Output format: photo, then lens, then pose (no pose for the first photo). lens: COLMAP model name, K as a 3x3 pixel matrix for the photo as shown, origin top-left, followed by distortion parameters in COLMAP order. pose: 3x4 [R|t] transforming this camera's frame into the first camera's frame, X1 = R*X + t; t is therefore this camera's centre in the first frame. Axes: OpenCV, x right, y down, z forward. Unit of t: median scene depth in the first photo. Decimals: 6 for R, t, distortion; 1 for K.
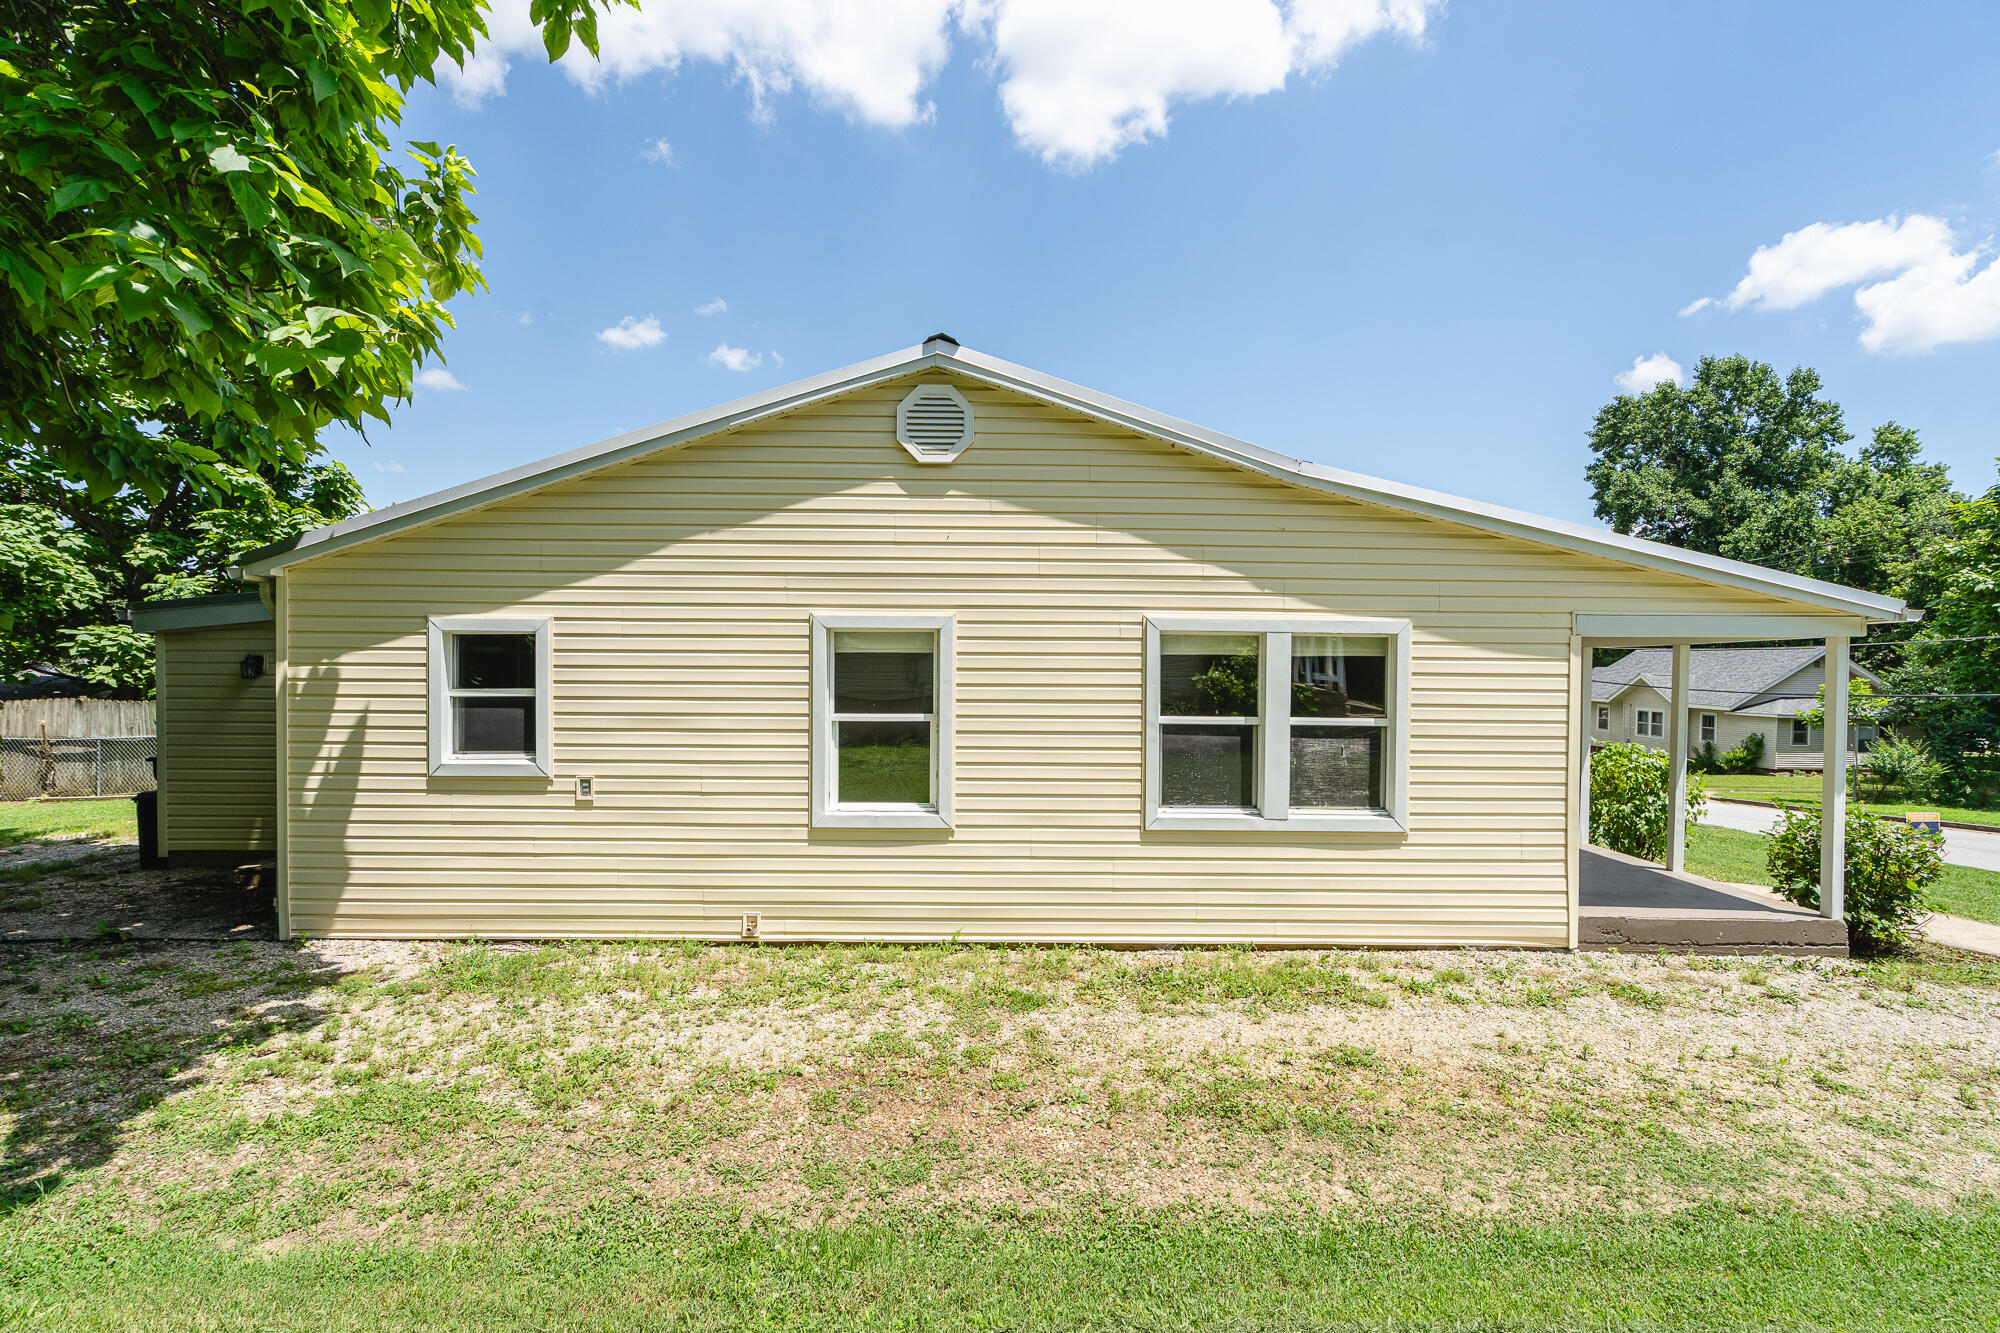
lens RADIAL K [[921.3, 0, 997.8], [0, 921.3, 670.0], [0, 0, 1]] dist [-0.004392, 0.003446]
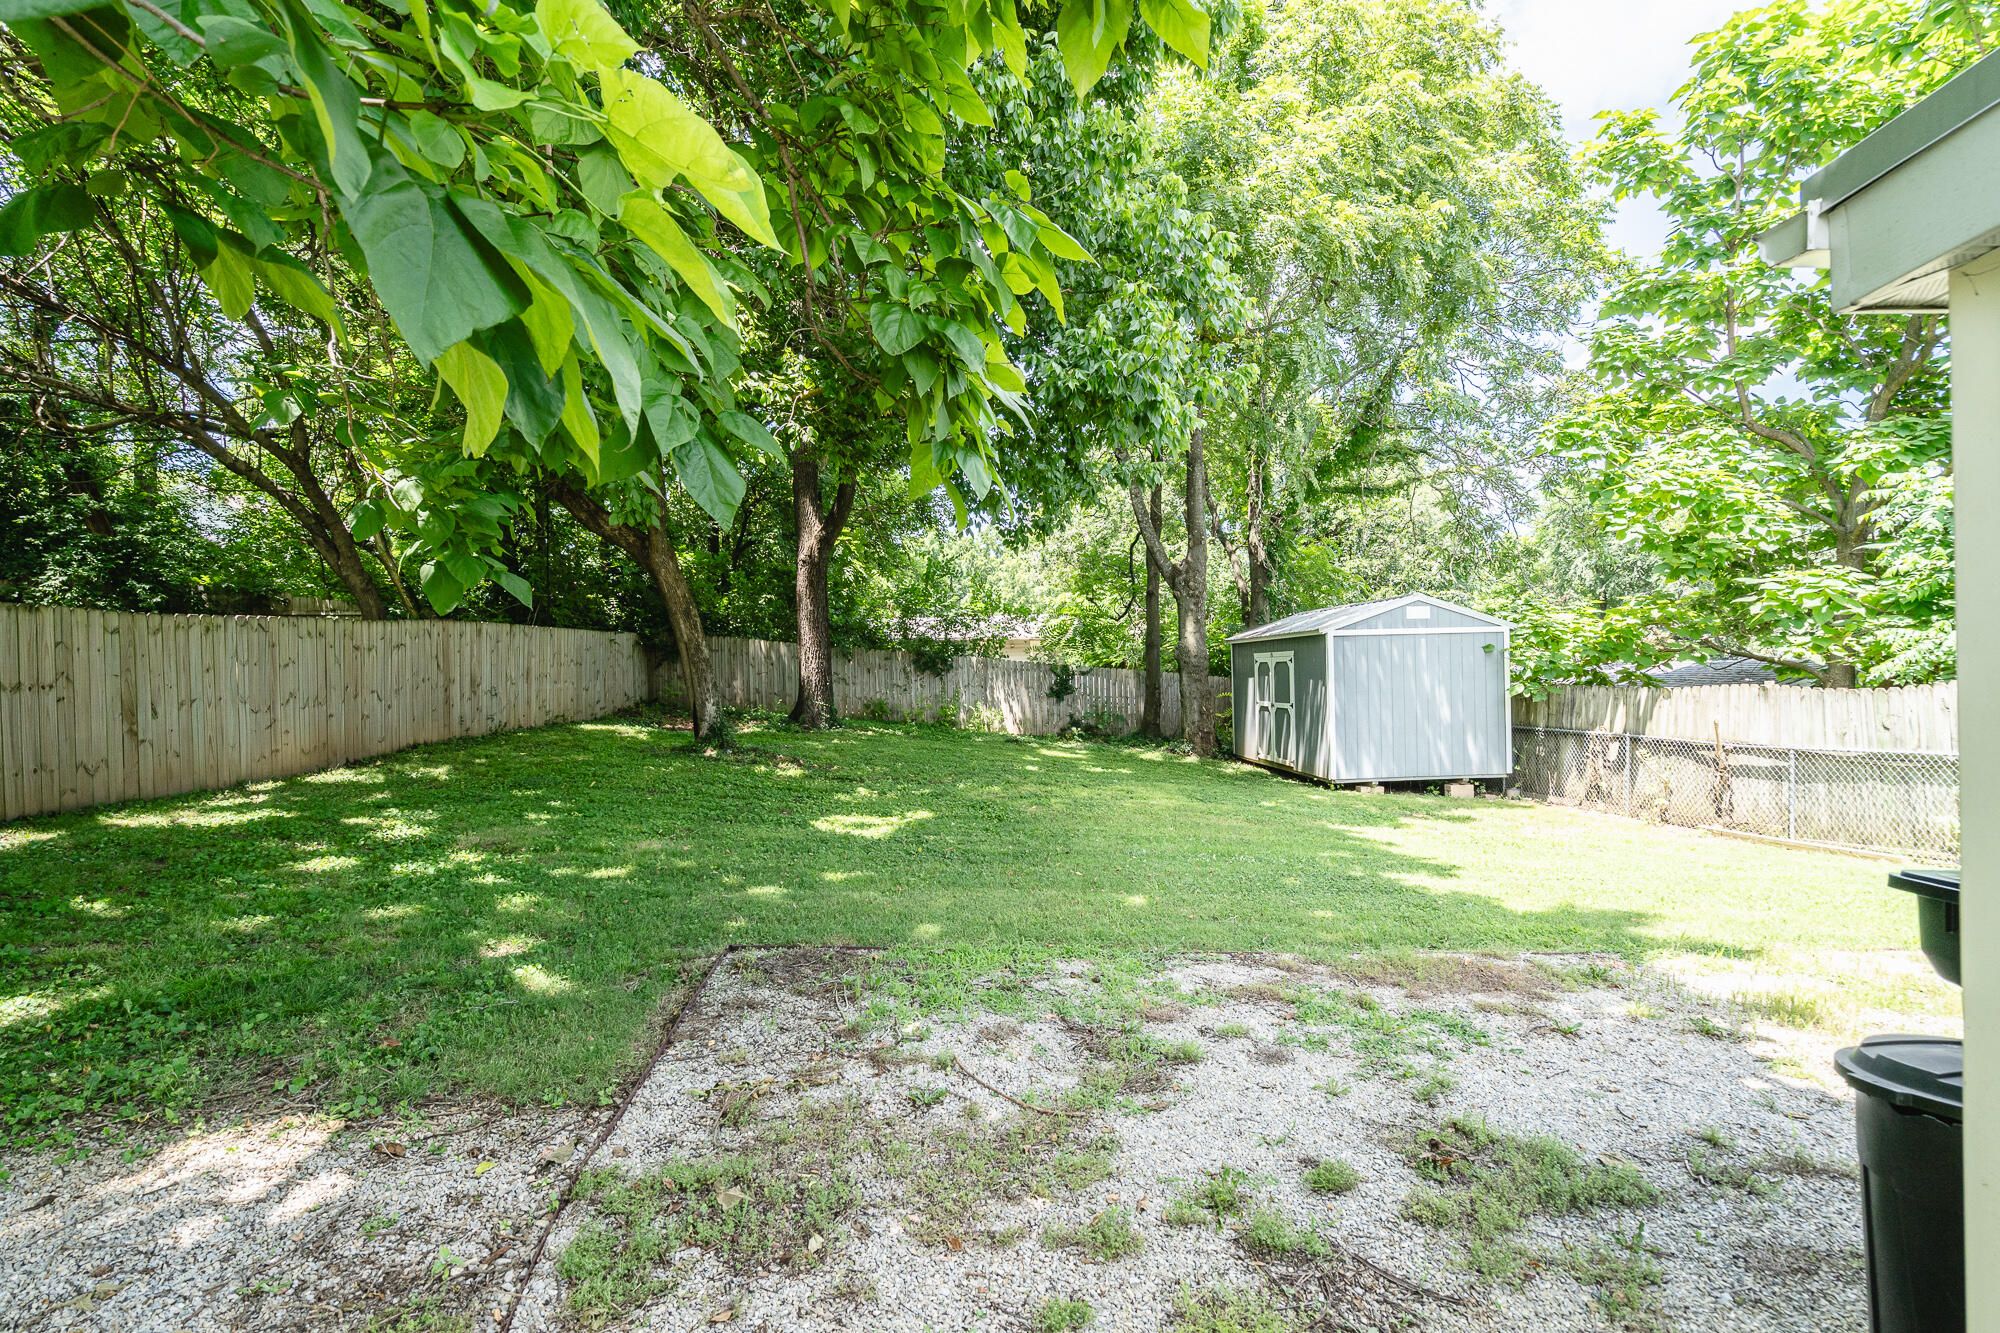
lens RADIAL K [[921.3, 0, 1003.3], [0, 921.3, 674.2], [0, 0, 1]] dist [-0.004392, 0.003446]
pose [[0.081277, -0.005160, -0.996678, -0.388537], [-0.001317, 0.999985, -0.005284, 0.028288], [0.996691, 0.001742, 0.081269, 0.406015]]
